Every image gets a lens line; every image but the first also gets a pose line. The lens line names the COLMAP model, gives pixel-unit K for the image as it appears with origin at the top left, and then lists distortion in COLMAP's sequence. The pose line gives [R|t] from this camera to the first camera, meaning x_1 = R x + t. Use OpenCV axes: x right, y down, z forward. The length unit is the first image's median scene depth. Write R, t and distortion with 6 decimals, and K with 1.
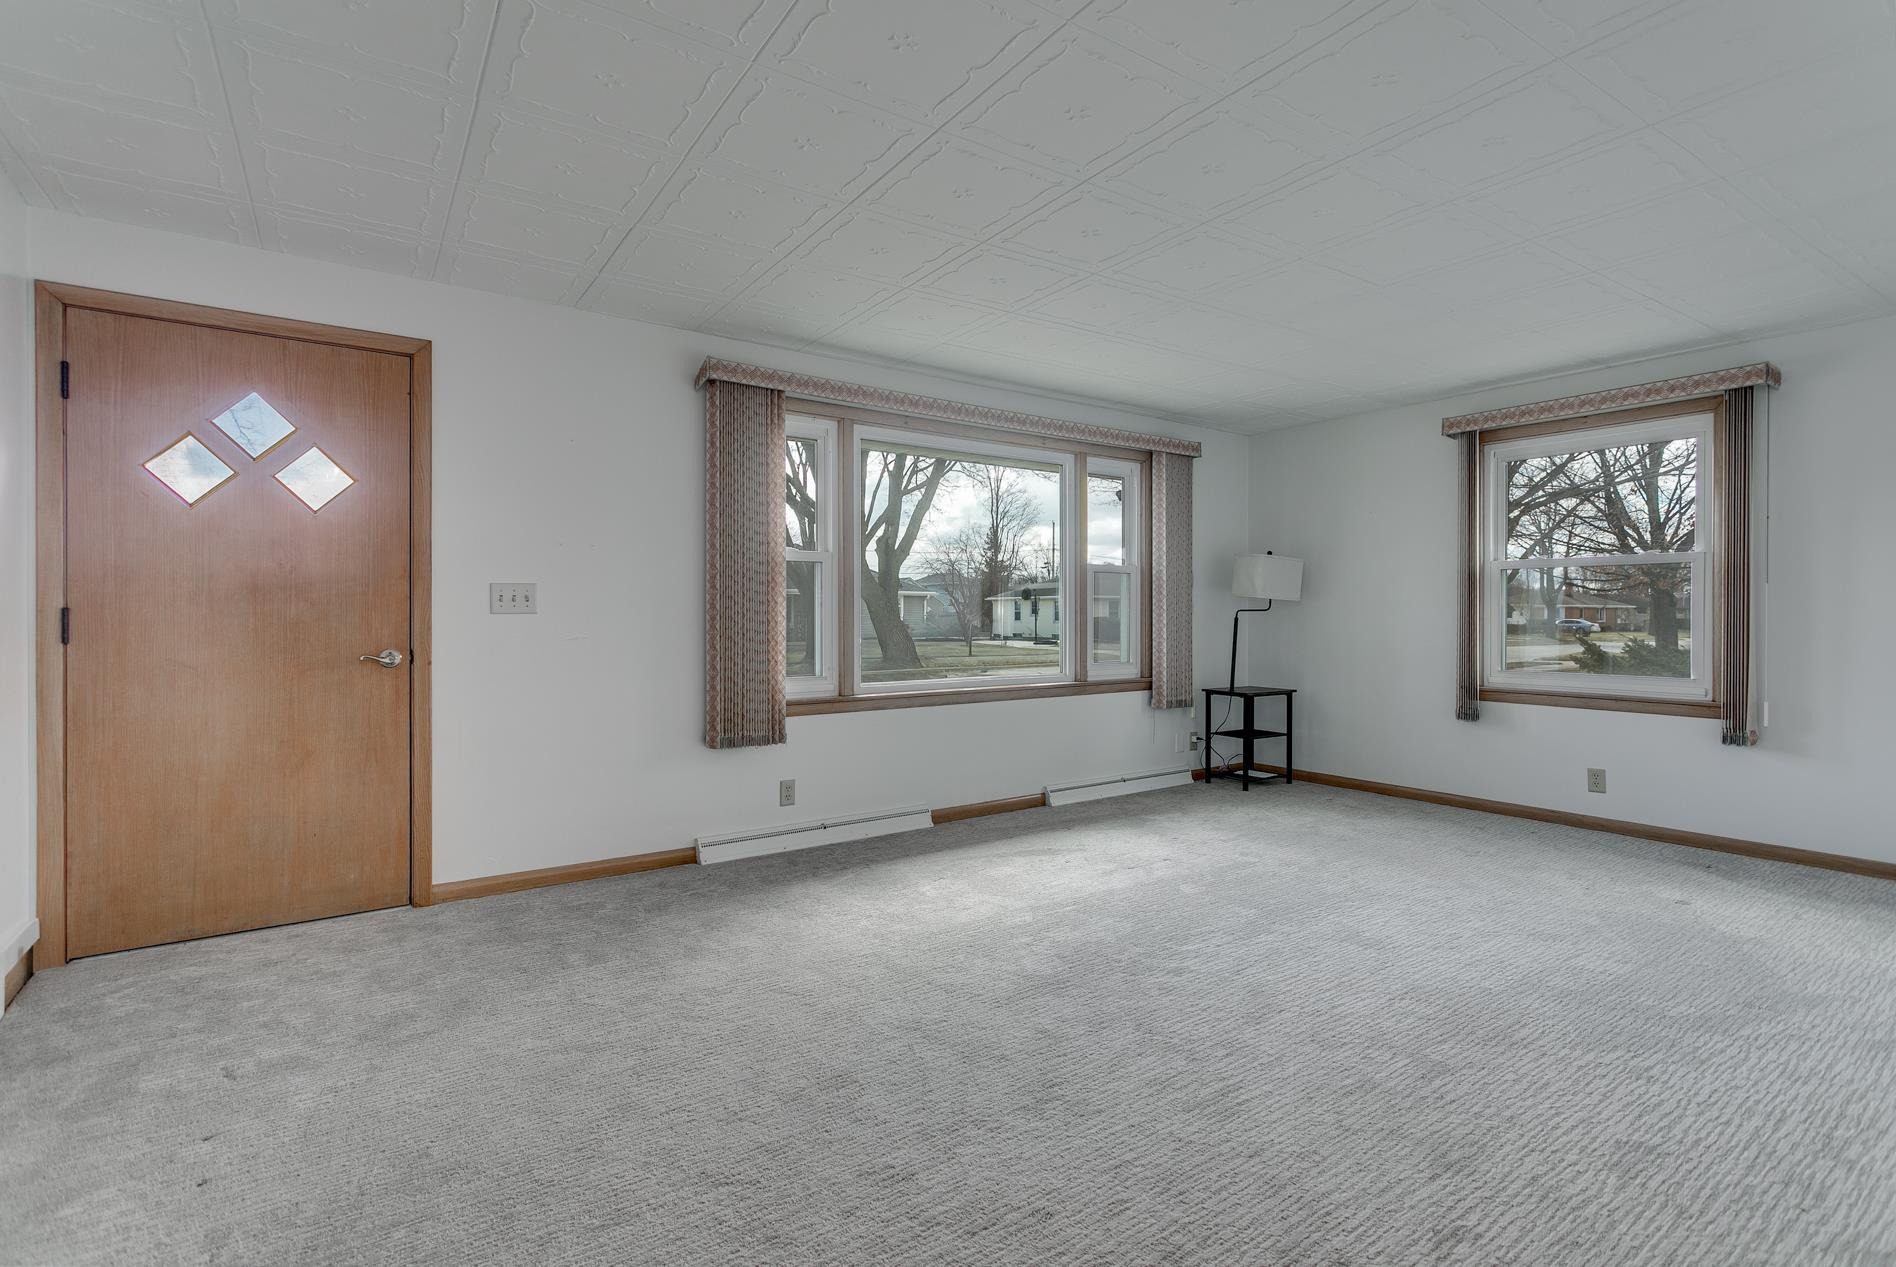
lens RADIAL K [[901.2, 0, 939.9], [0, 901.2, 617.1], [0, 0, 1]] dist [-0.002025, -0.000352]
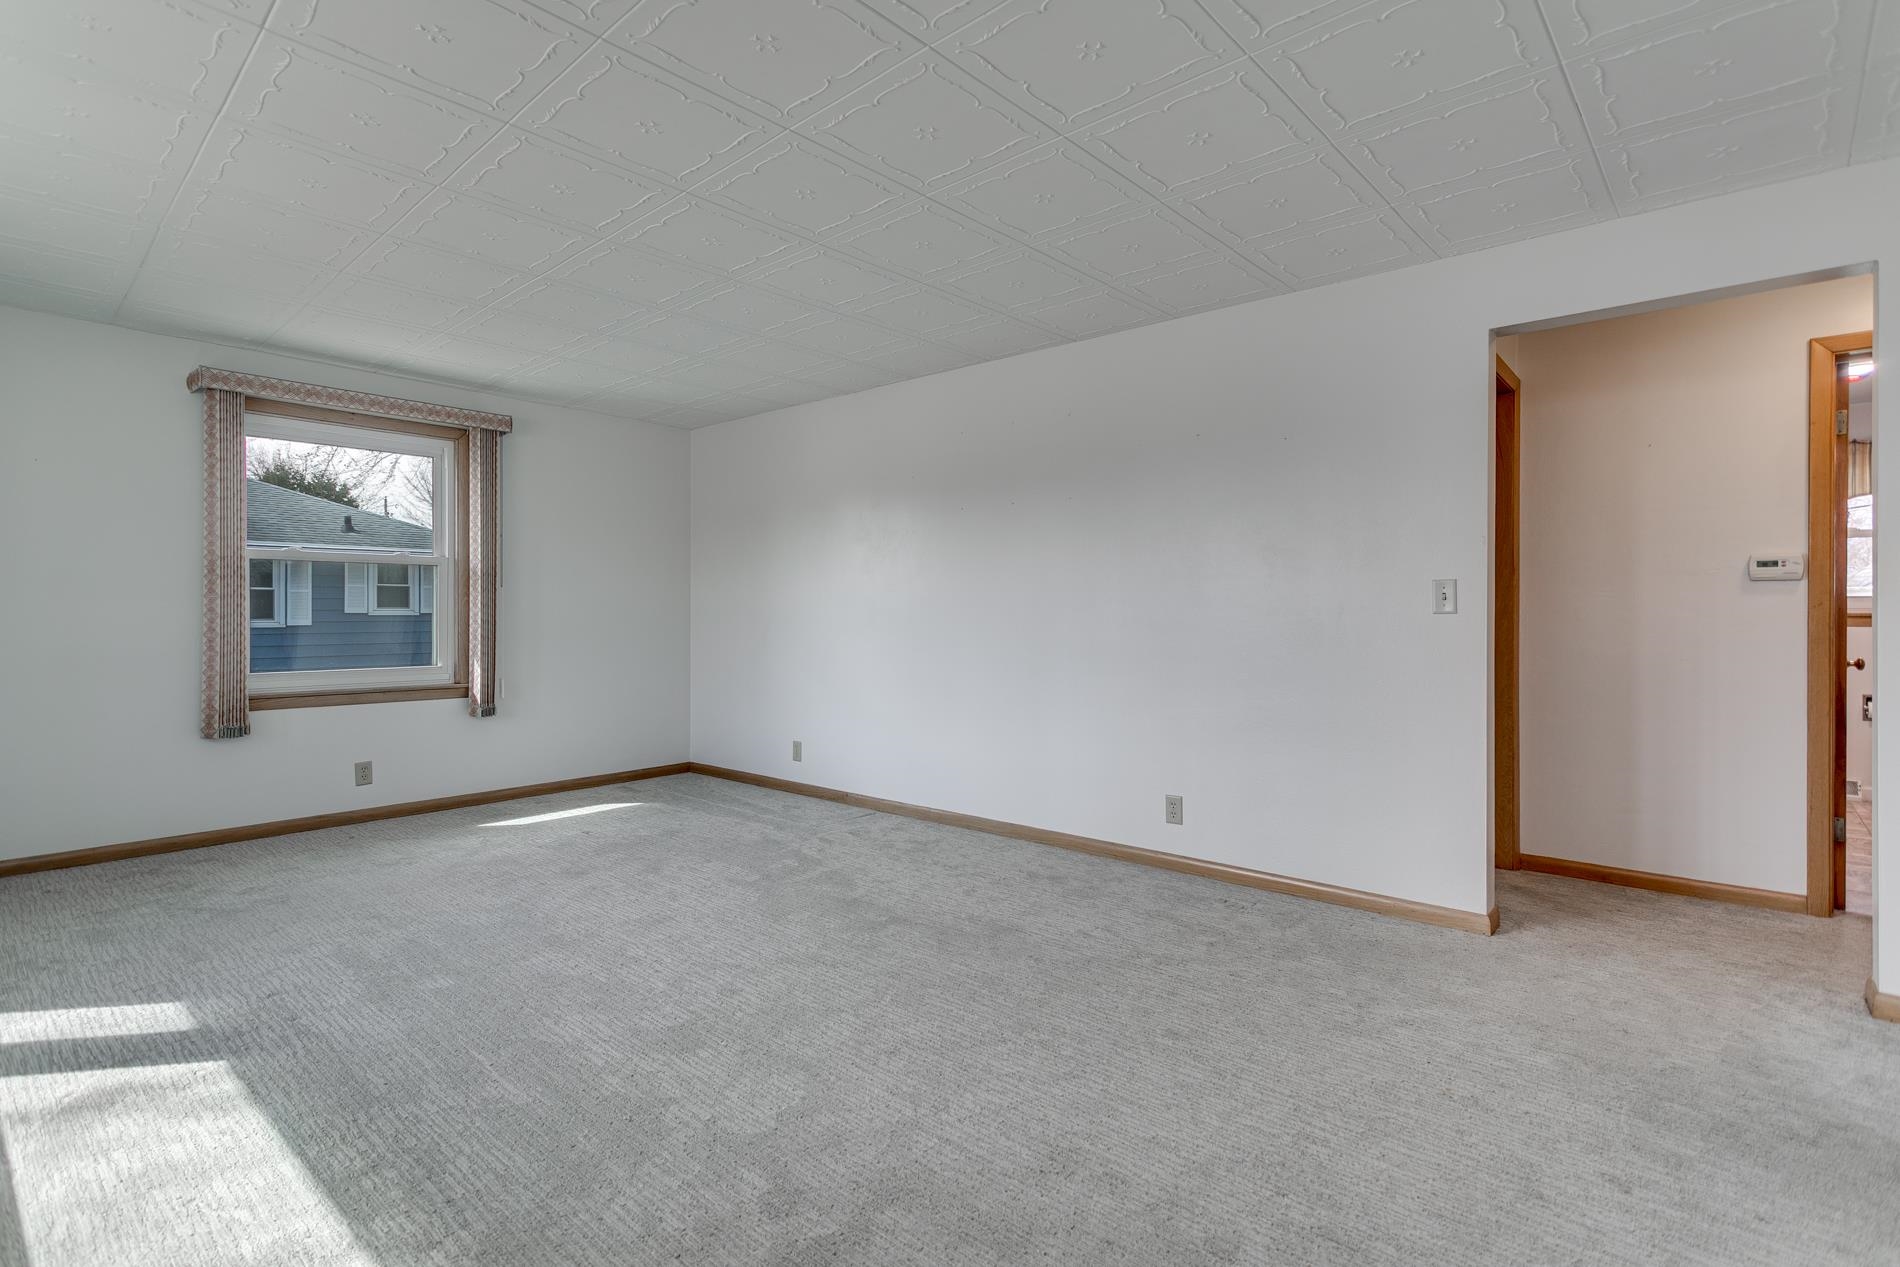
lens RADIAL K [[903.1, 0, 941.9], [0, 903.1, 617.1], [0, 0, 1]] dist [-0.002025, -0.000352]
pose [[-0.241201, -0.000581, 0.970475, -0.434117], [0.003277, 0.999994, 0.001413, 0.004982], [-0.970470, 0.003521, -0.241198, 0.631695]]
